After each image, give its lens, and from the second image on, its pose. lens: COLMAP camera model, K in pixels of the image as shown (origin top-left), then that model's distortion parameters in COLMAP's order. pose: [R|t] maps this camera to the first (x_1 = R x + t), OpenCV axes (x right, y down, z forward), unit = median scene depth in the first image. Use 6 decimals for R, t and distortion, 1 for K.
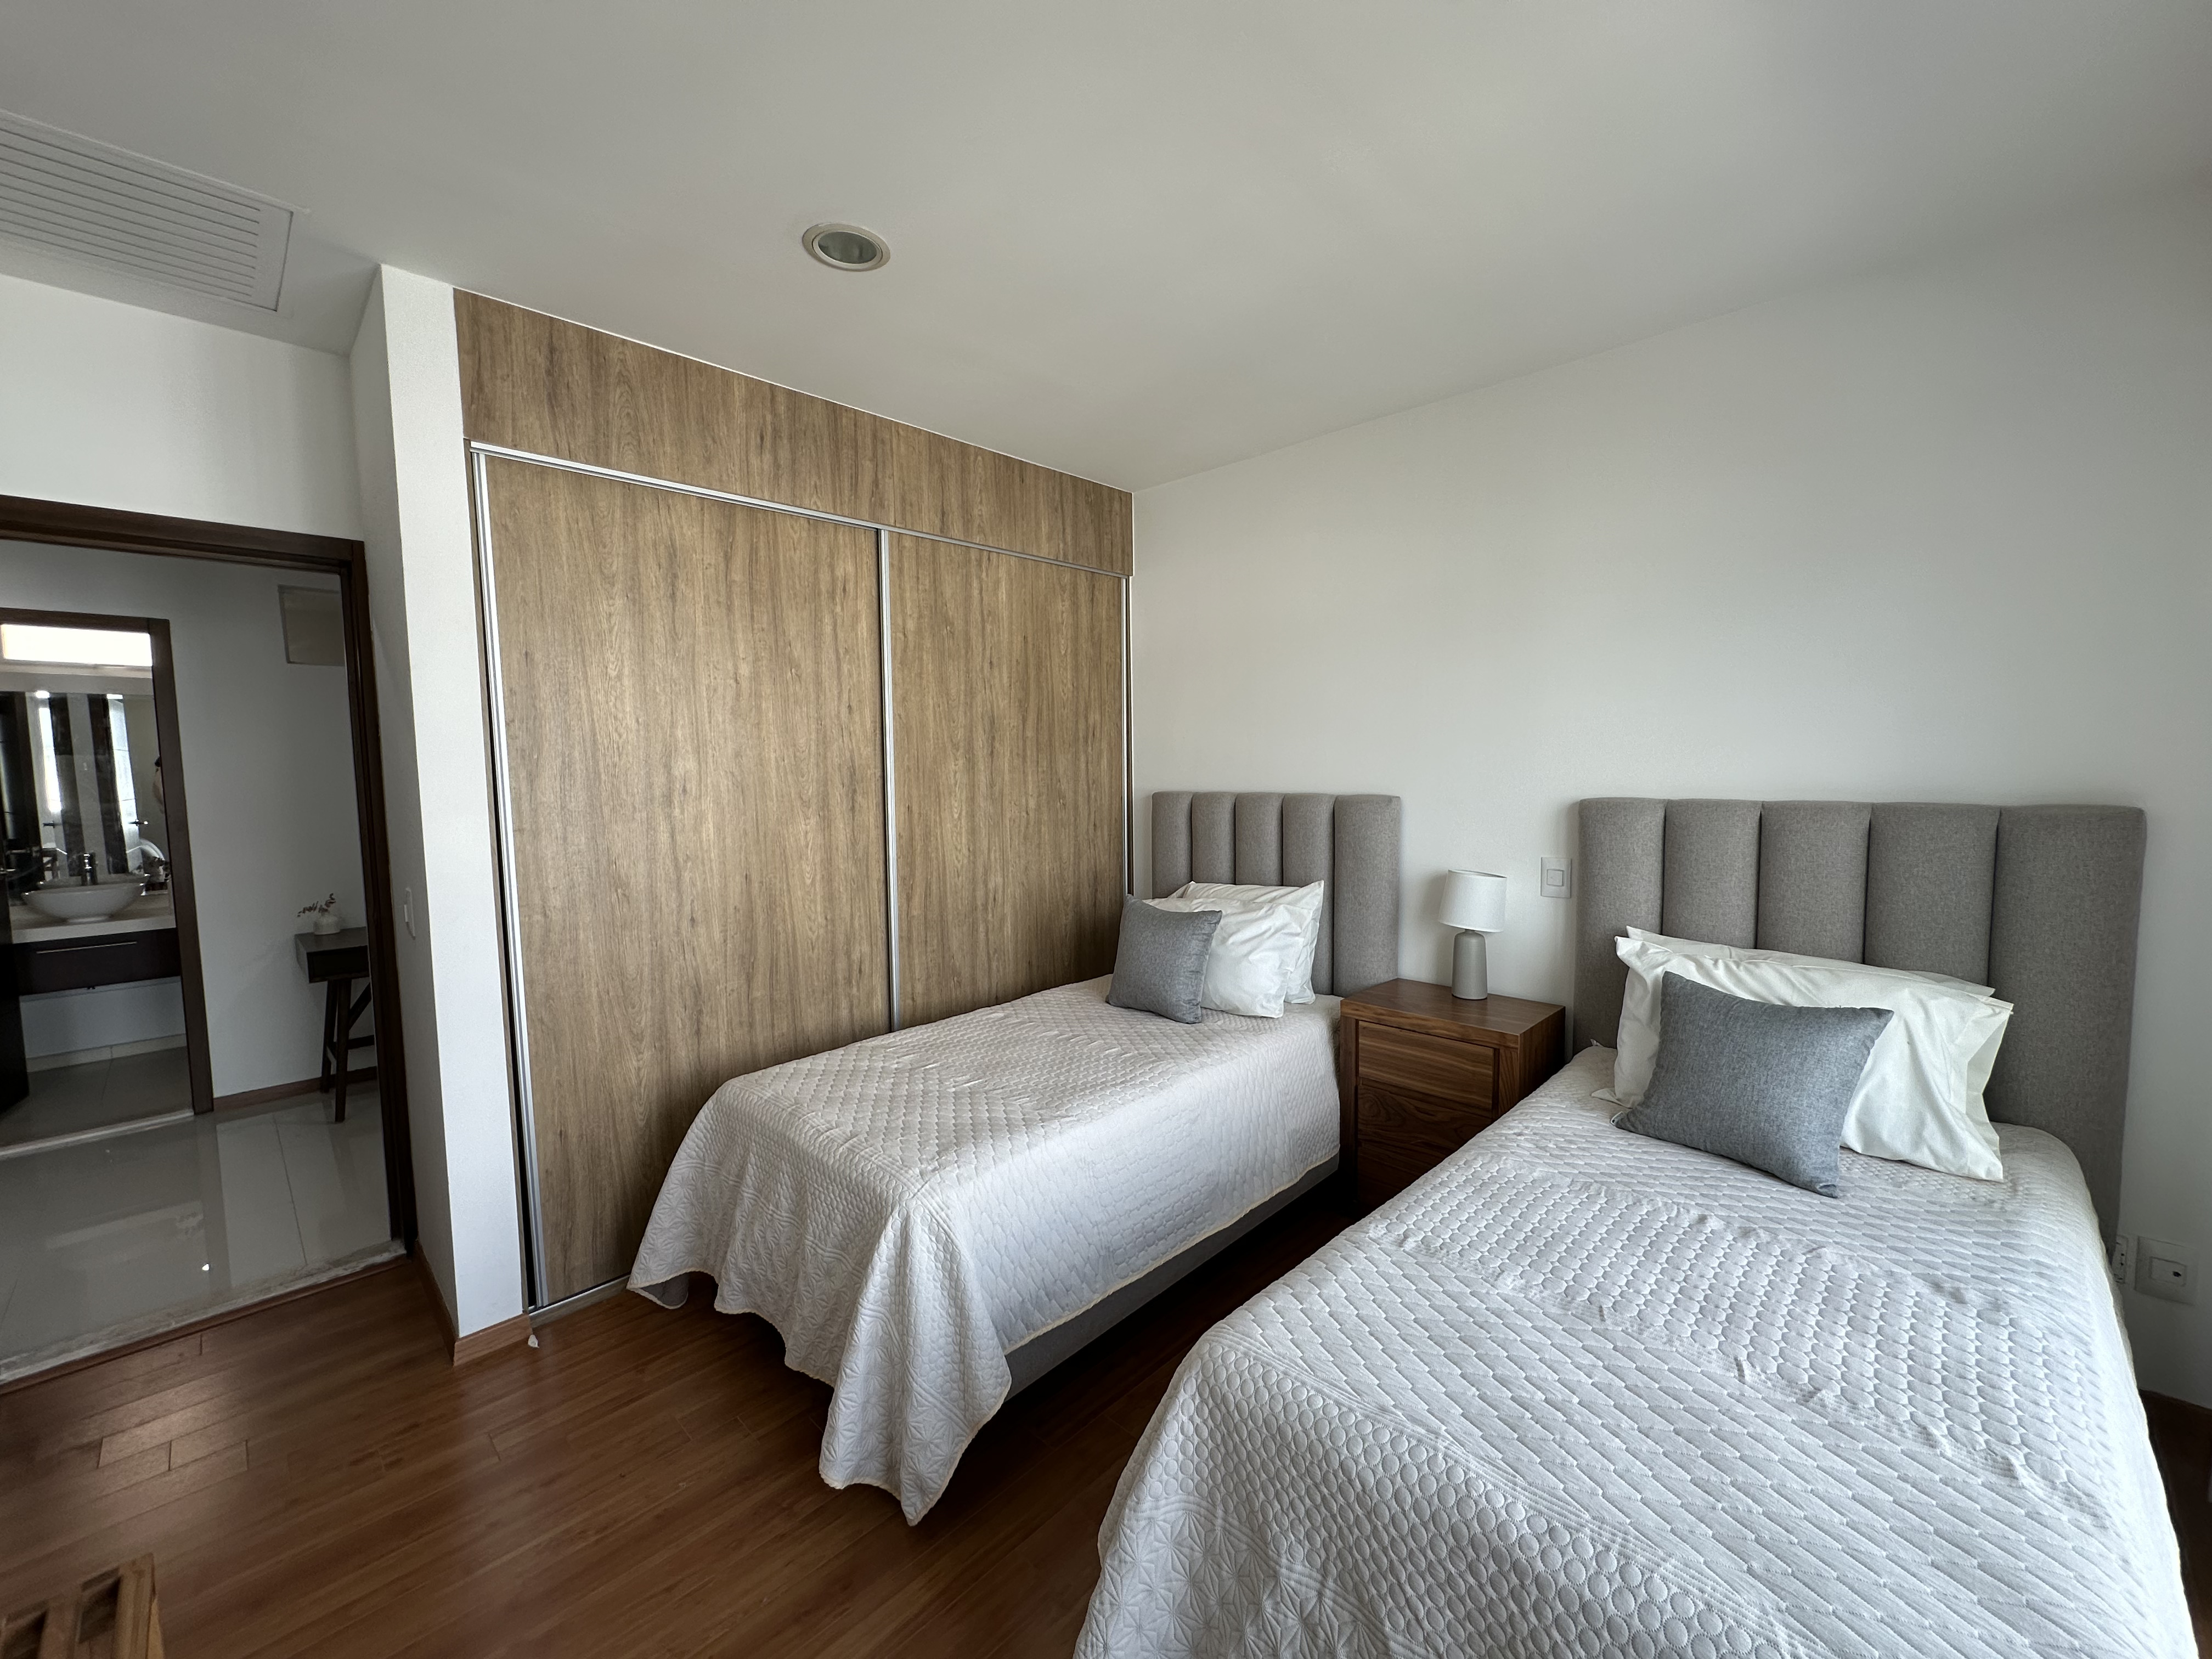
lens RADIAL K [[883.9, 0, 1106.0], [0, 883.9, 829.5], [0, 0, 1]] dist [-0.000467, -0.000226]
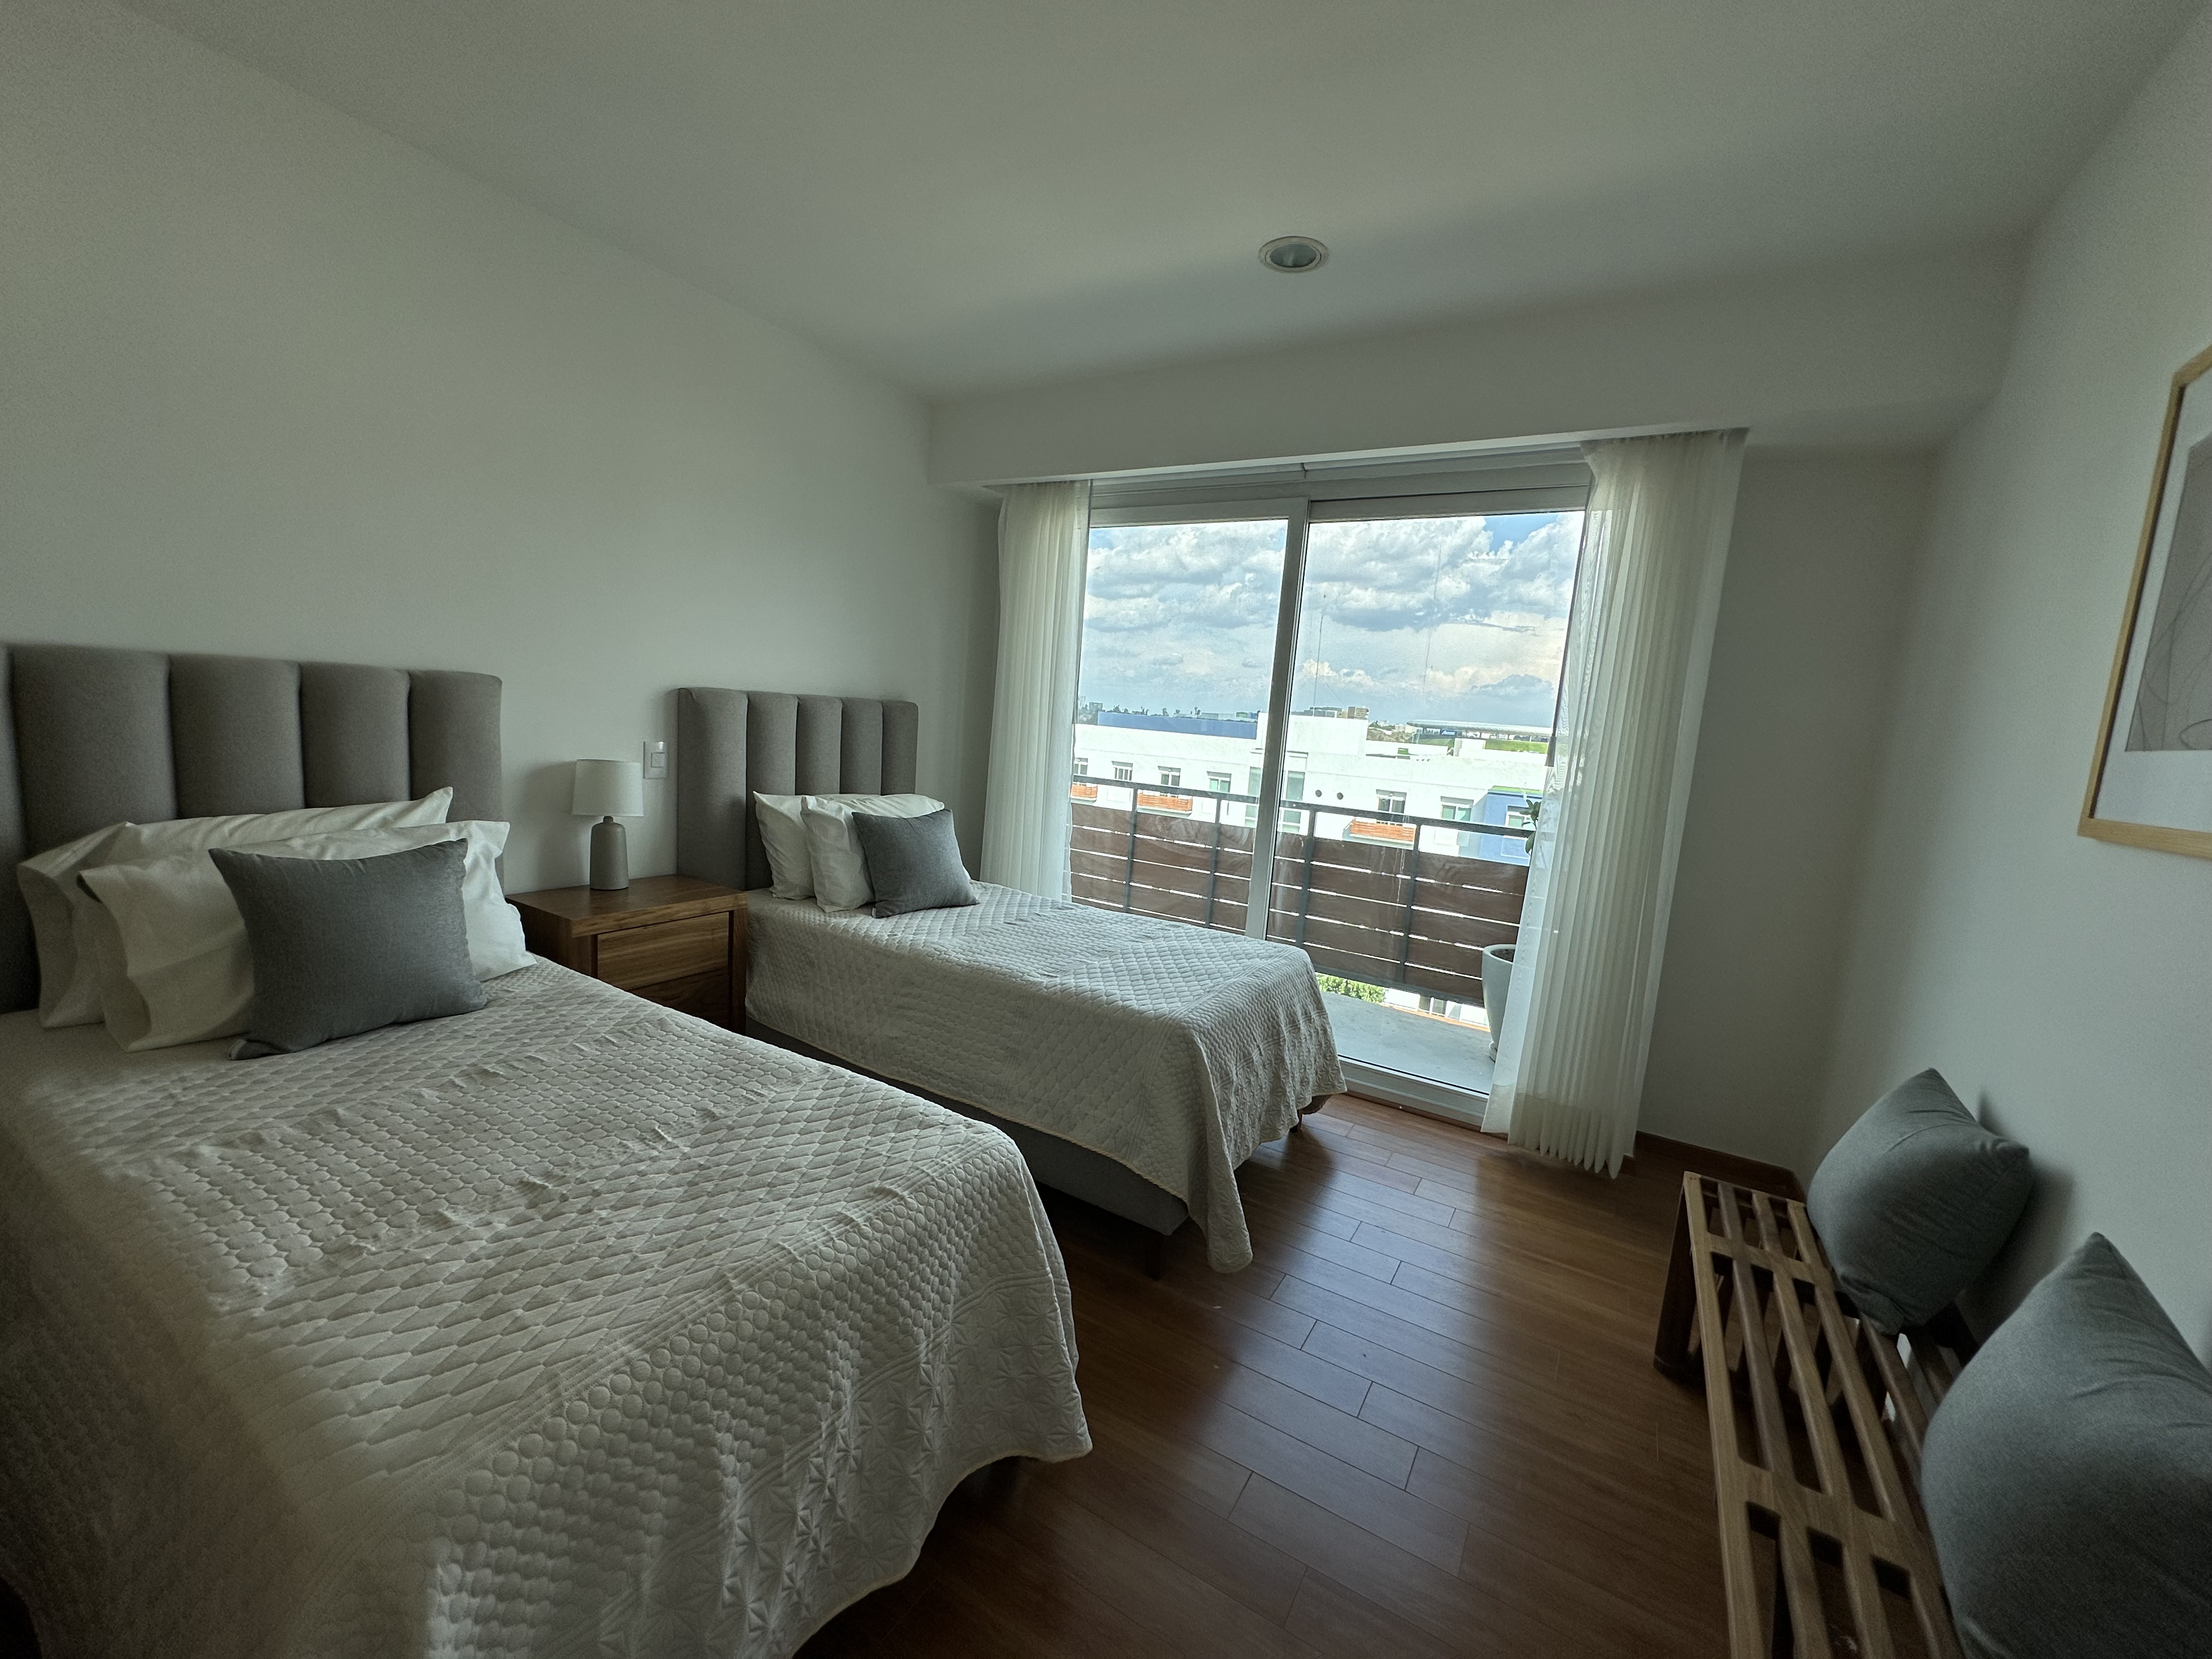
lens RADIAL K [[883.9, 0, 1106.0], [0, 883.9, 829.5], [0, 0, 1]] dist [-0.000467, -0.000226]
pose [[-0.227751, -0.131833, 0.964754, -0.739462], [0.004339, 0.990645, 0.136395, -0.007824], [-0.973710, 0.035250, -0.225048, 0.775334]]
